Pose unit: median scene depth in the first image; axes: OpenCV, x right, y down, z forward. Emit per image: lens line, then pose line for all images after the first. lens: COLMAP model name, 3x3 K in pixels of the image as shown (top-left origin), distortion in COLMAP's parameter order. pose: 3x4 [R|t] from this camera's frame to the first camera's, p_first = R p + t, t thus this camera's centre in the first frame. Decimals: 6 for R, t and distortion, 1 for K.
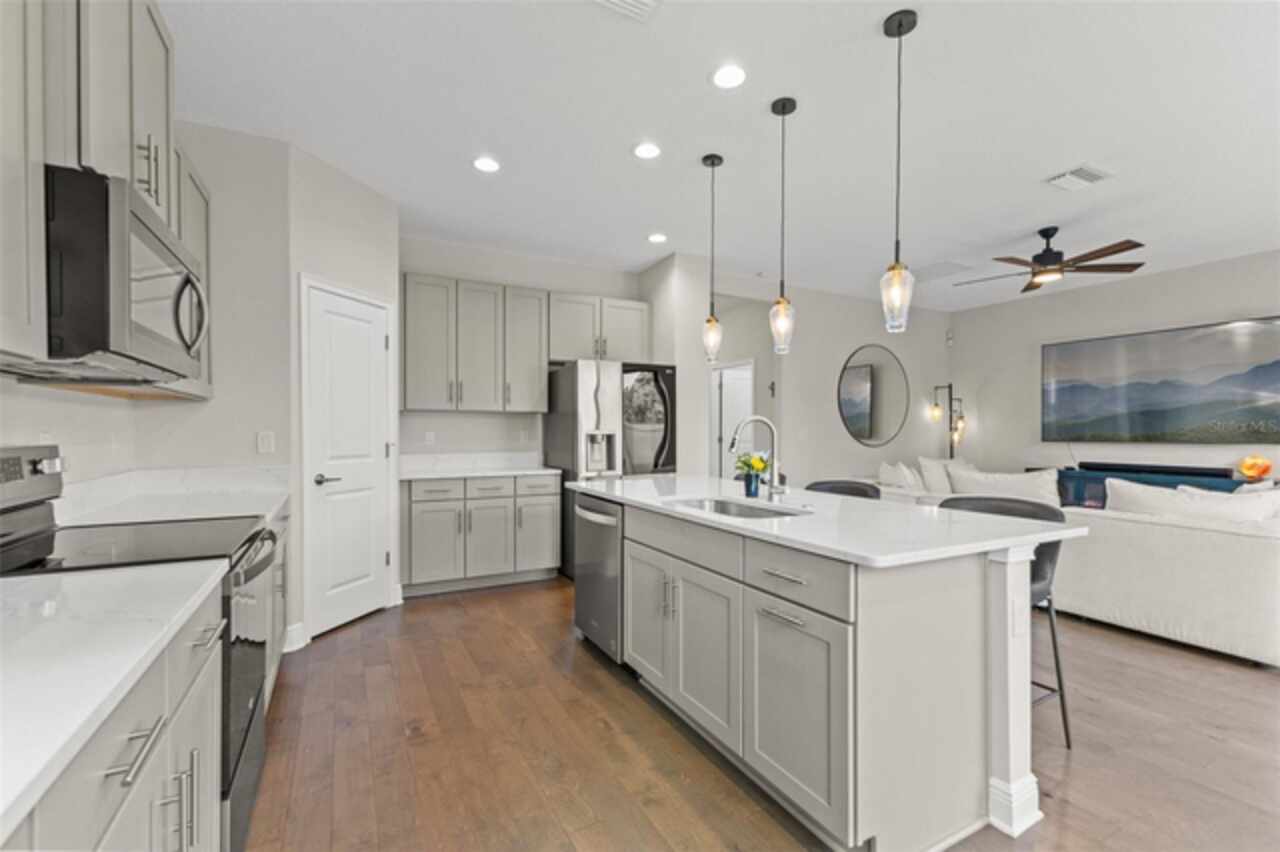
lens RADIAL K [[552.7, 0, 645.5], [0, 552.7, 433.9], [0, 0, 1]] dist [0.001231, -0.001405]
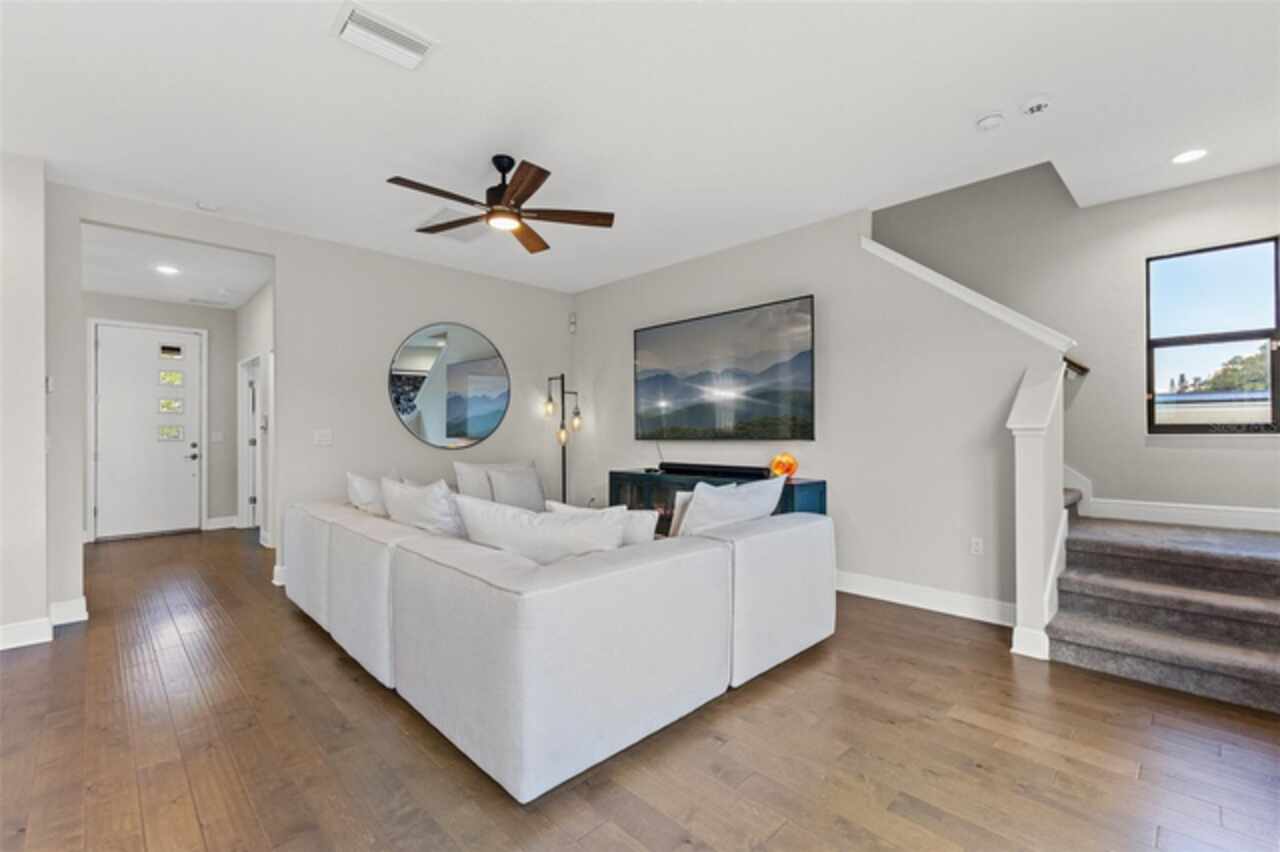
lens RADIAL K [[552.7, 0, 649.6], [0, 552.7, 429.5], [0, 0, 1]] dist [0.001231, -0.001405]
pose [[0.957098, -0.010800, 0.289562, 0.999466], [0.013402, 0.999886, -0.007006, 0.008076], [-0.289453, 0.010587, 0.957134, 0.320693]]
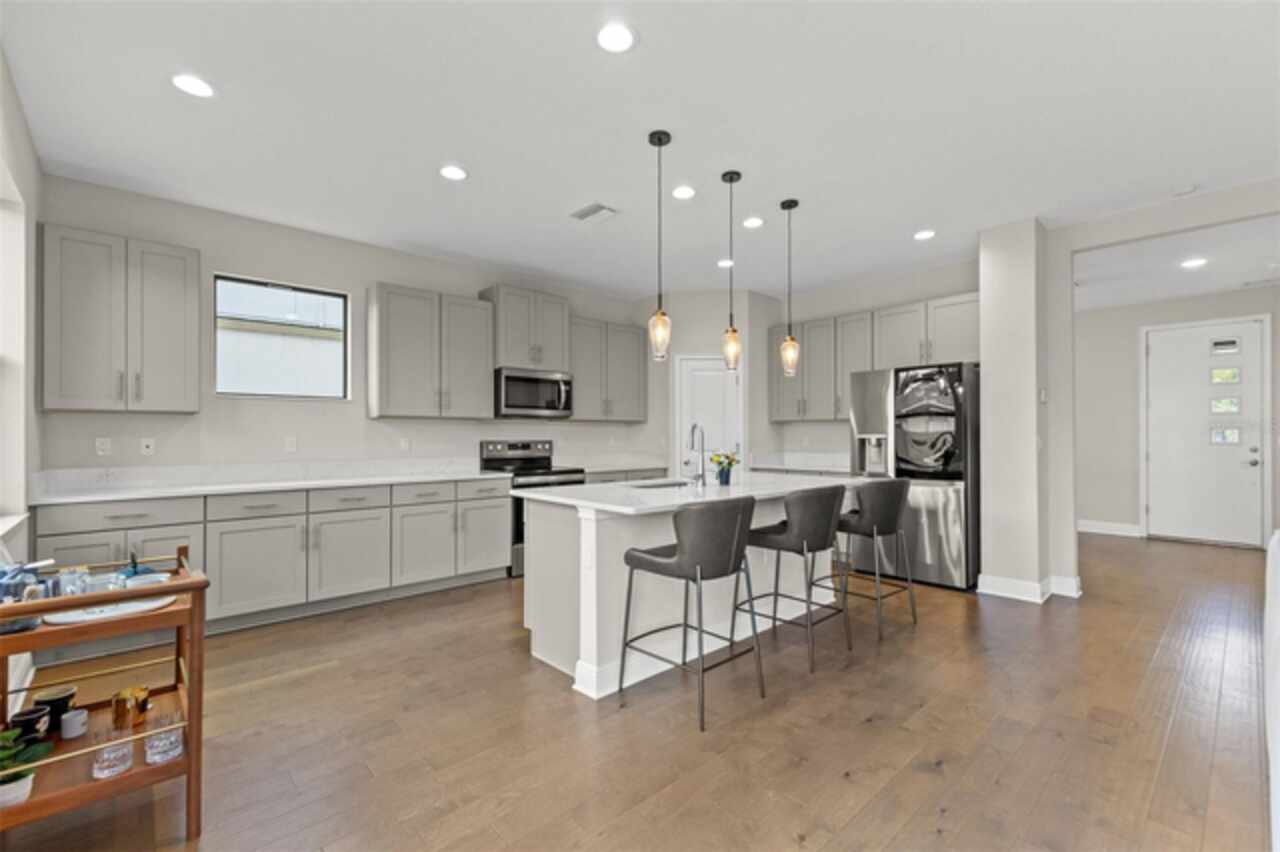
lens RADIAL K [[552.7, 0, 643.6], [0, 552.7, 433.3], [0, 0, 1]] dist [0.001231, -0.001405]
pose [[0.238885, -0.009758, -0.970999, 1.245375], [-0.006481, 0.999911, -0.011643, 0.010268], [0.971026, 0.009074, 0.238801, 0.443714]]
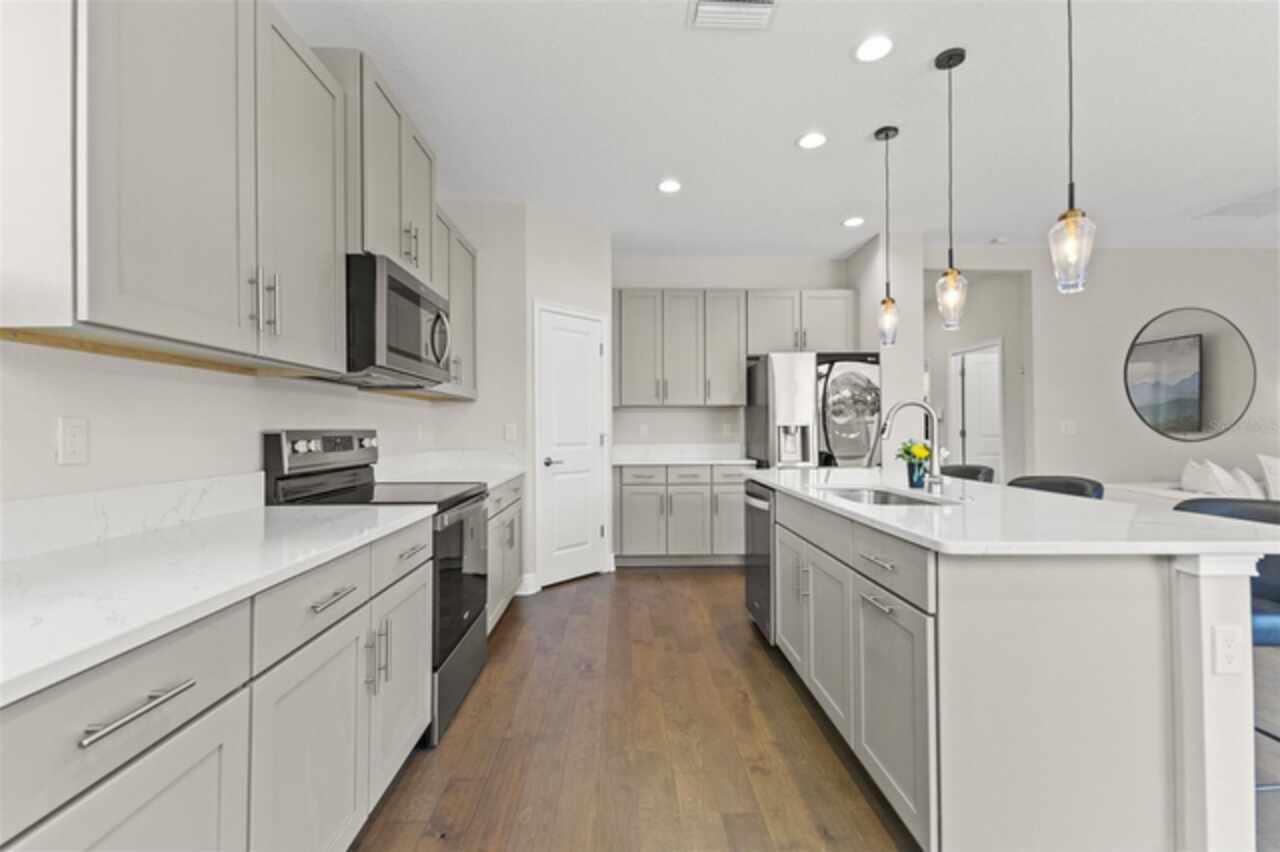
lens RADIAL K [[552.7, 0, 648.1], [0, 552.7, 421.1], [0, 0, 1]] dist [0.001231, -0.001405]
pose [[0.892391, -0.012620, -0.451087, 0.200047], [0.002758, 0.999743, -0.022514, 0.021199], [0.451255, 0.018847, 0.892196, -0.023225]]
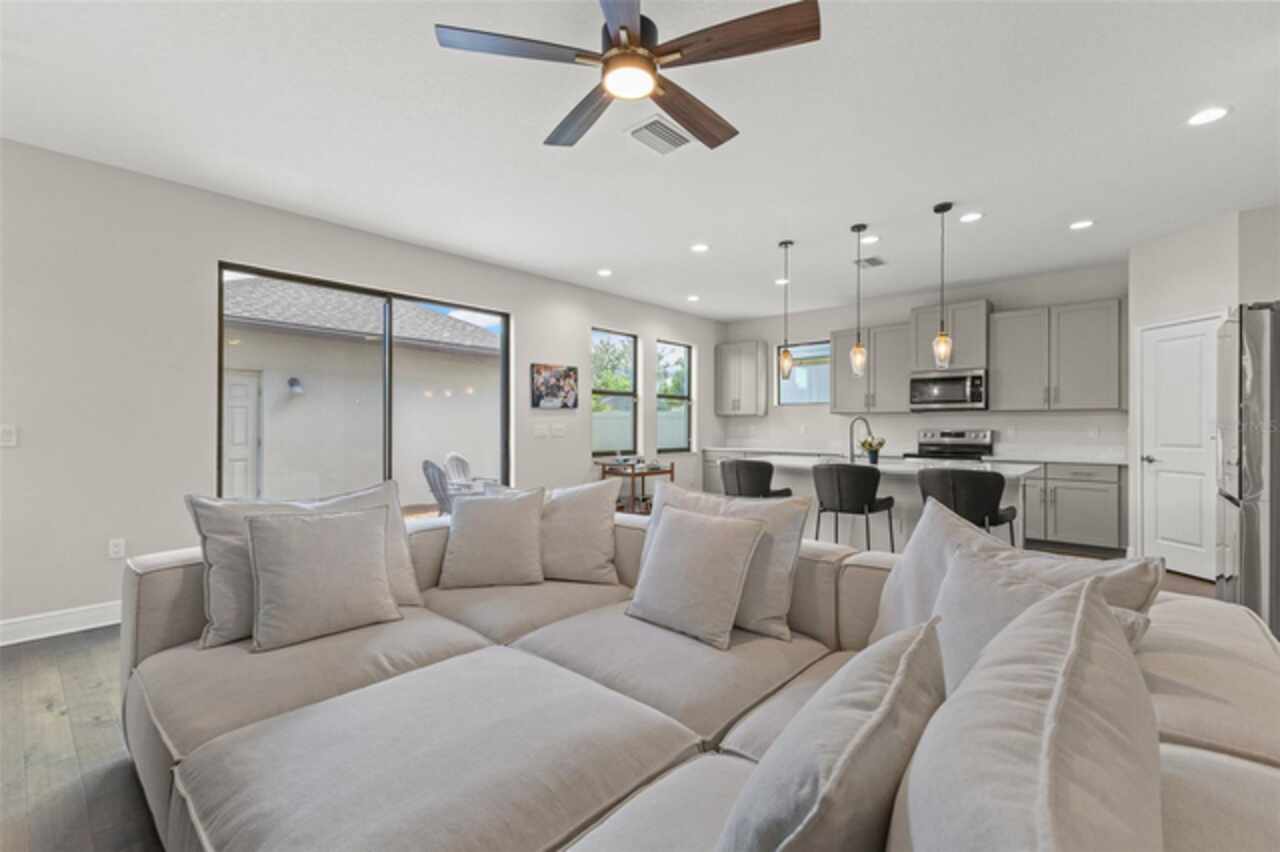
lens RADIAL K [[552.7, 0, 632.8], [0, 552.7, 426.7], [0, 0, 1]] dist [0.001231, -0.001405]
pose [[-0.939363, -0.005496, -0.342881, 1.281670], [-0.008437, 0.999939, 0.007087, -0.001110], [0.342821, 0.009550, -0.939352, 2.056713]]
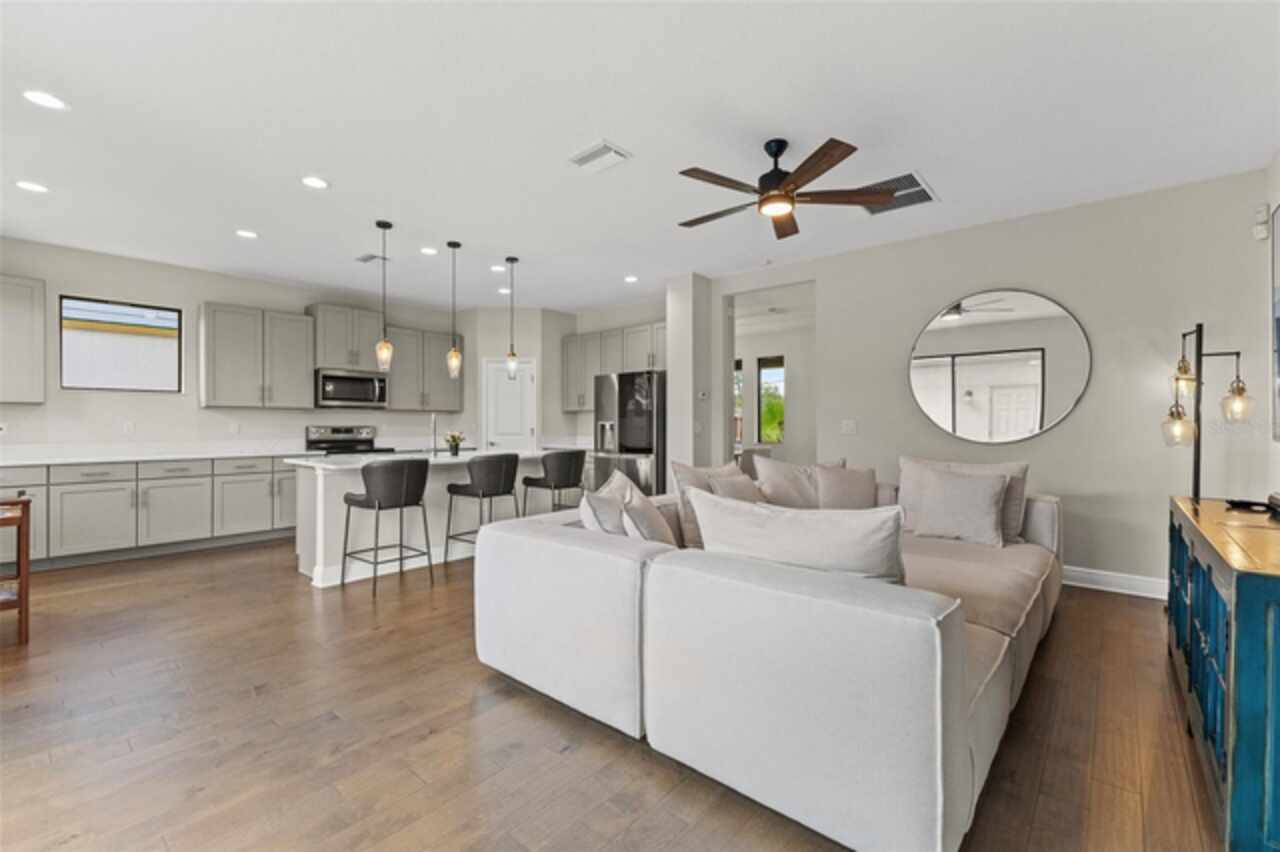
lens RADIAL K [[552.7, 0, 652.1], [0, 552.7, 424.1], [0, 0, 1]] dist [0.001231, -0.001405]
pose [[0.360718, -0.003605, -0.932668, 1.952033], [-0.006681, 0.999957, -0.006449, 0.014168], [0.932651, 0.008557, 0.360678, 0.845680]]
